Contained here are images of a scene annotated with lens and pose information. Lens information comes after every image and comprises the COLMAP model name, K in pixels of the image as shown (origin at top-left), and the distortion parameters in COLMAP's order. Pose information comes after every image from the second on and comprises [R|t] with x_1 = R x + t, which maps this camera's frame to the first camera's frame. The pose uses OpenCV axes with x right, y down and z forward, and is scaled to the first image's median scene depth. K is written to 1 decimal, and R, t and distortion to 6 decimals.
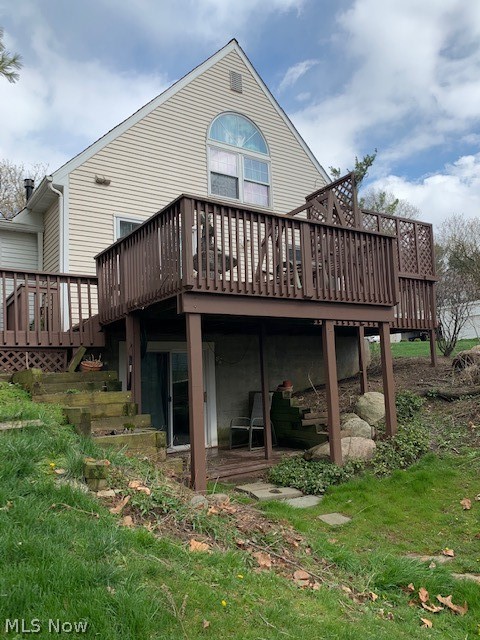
lens RADIAL K [[493.0, 0, 240.3], [0, 493.0, 325.8], [0, 0, 1]] dist [0.017509, -0.021221]
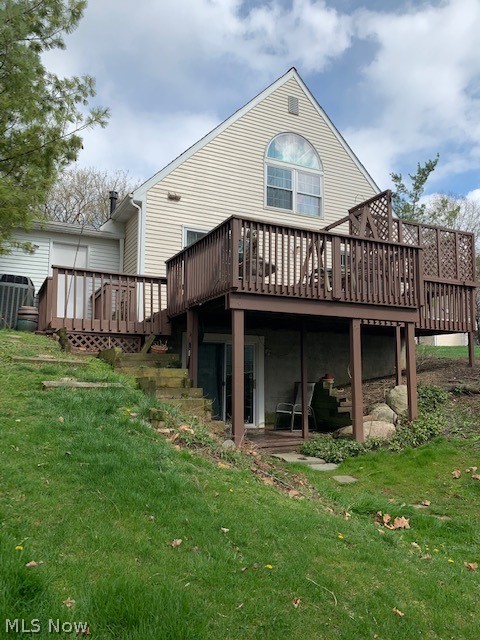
lens RADIAL K [[493.0, 0, 241.2], [0, 493.0, 318.3], [0, 0, 1]] dist [0.017509, -0.021221]
pose [[0.990318, 0.029225, -0.135708, 0.065718], [-0.031317, 0.999421, -0.013312, 0.011110], [0.135241, 0.017433, 0.990659, -0.190641]]
